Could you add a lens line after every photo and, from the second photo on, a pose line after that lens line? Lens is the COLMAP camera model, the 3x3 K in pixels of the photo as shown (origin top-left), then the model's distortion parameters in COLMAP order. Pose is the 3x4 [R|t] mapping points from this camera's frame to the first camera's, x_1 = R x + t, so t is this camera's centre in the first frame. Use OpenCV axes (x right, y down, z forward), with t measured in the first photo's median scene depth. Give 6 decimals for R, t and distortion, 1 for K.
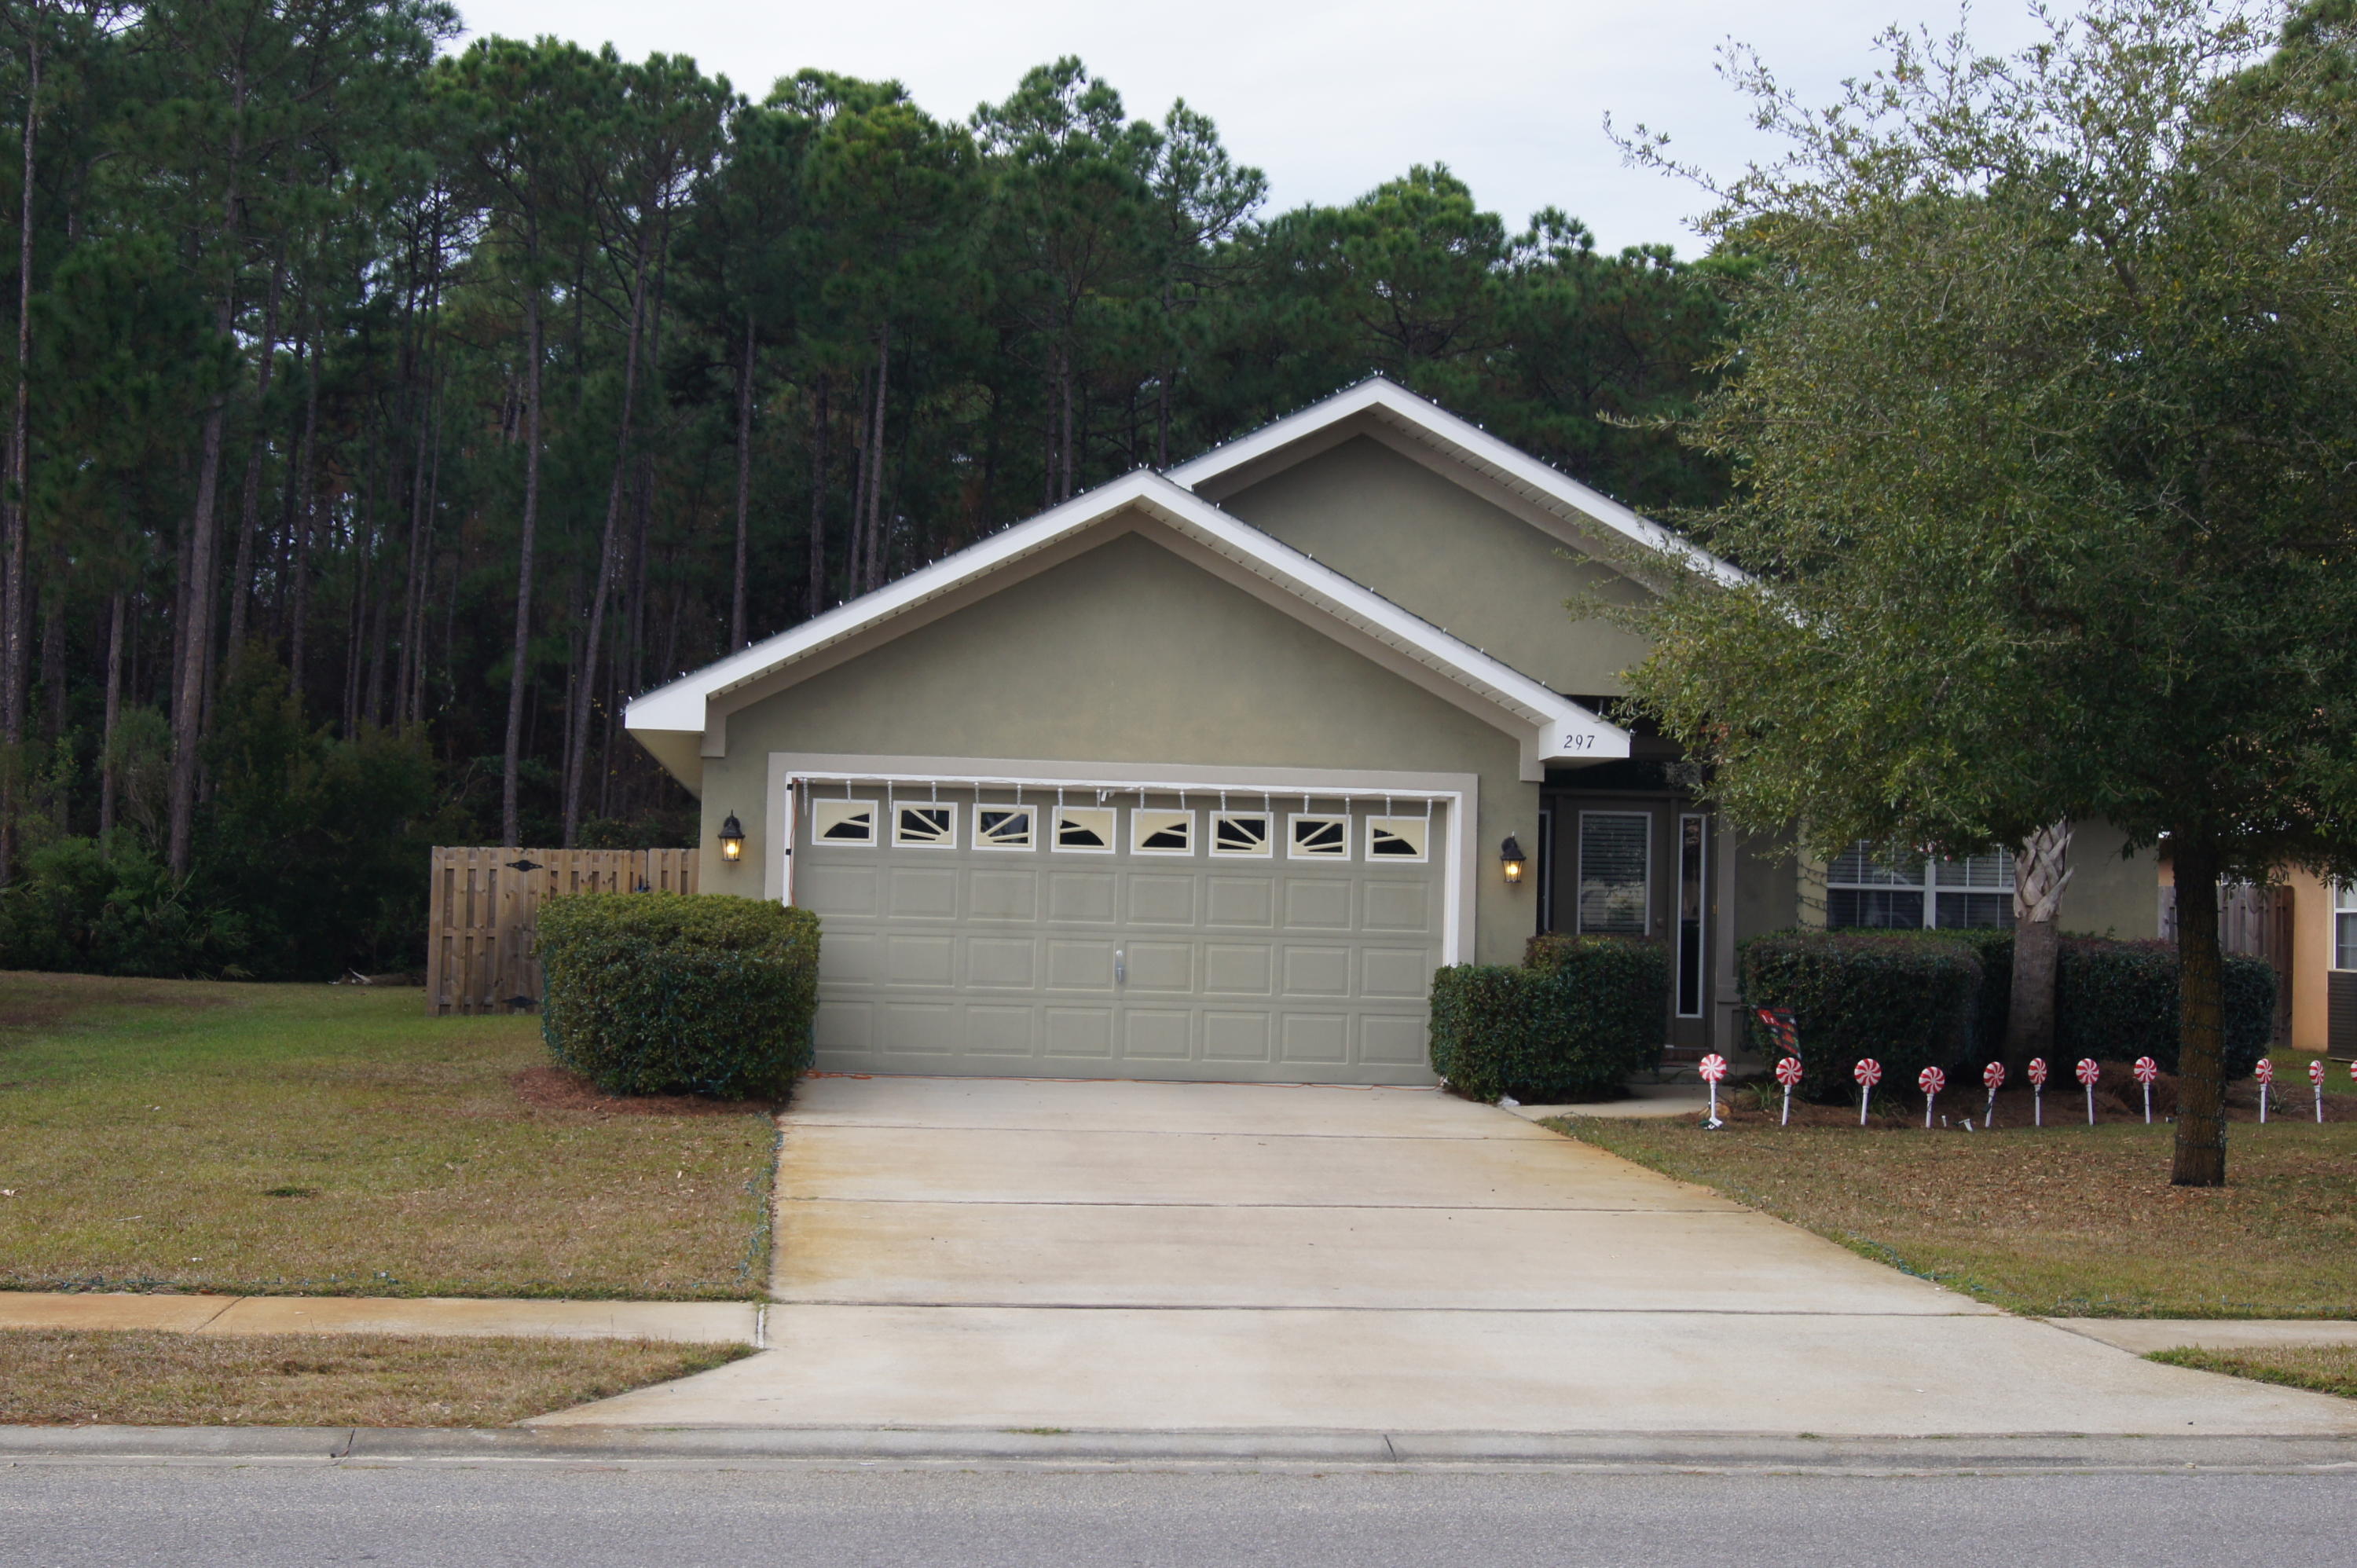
lens RADIAL K [[3499.4, 0, 1178.7], [0, 3499.4, 794.3], [0, 0, 1]] dist [-0.123531, 0.000000]
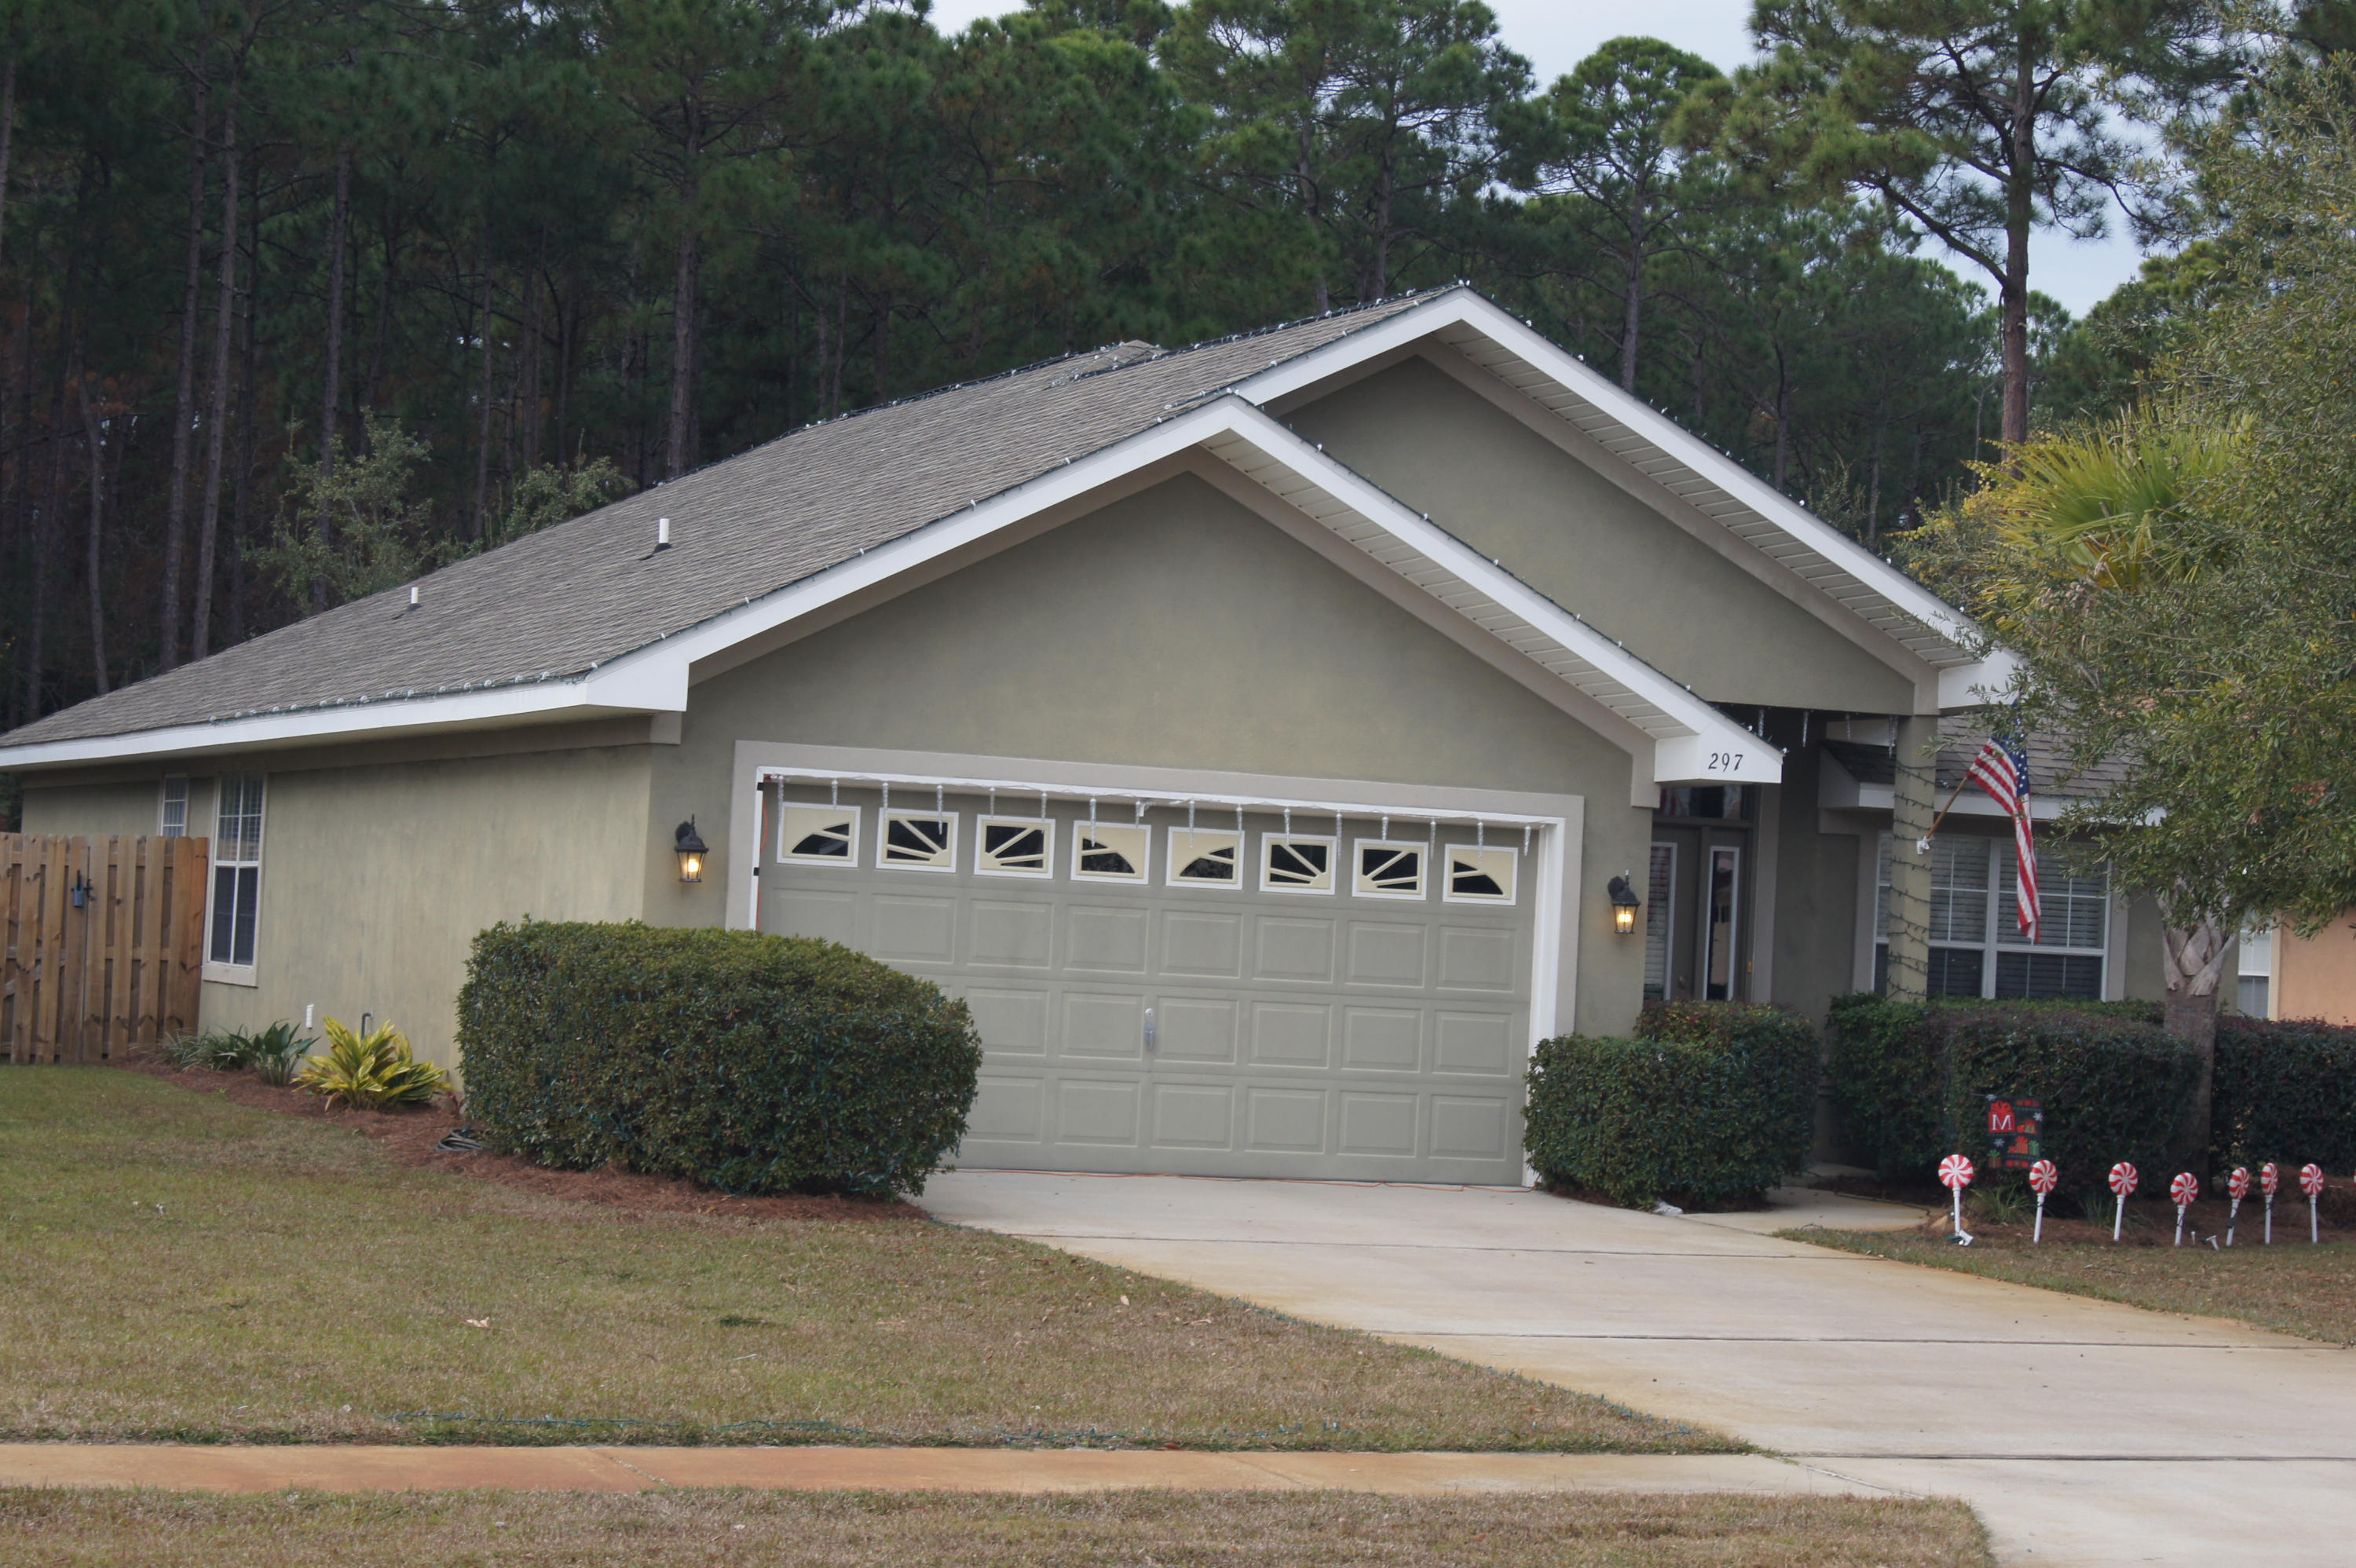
lens RADIAL K [[5102.0, 0, 1178.9], [0, 5102.0, 774.9], [0, 0, 1]] dist [-0.094977, 0.000000]
pose [[0.959880, 0.032874, 0.278477, -0.328733], [-0.035147, 0.999377, 0.003173, -0.011163], [-0.278199, -0.012833, 0.960438, -0.091418]]
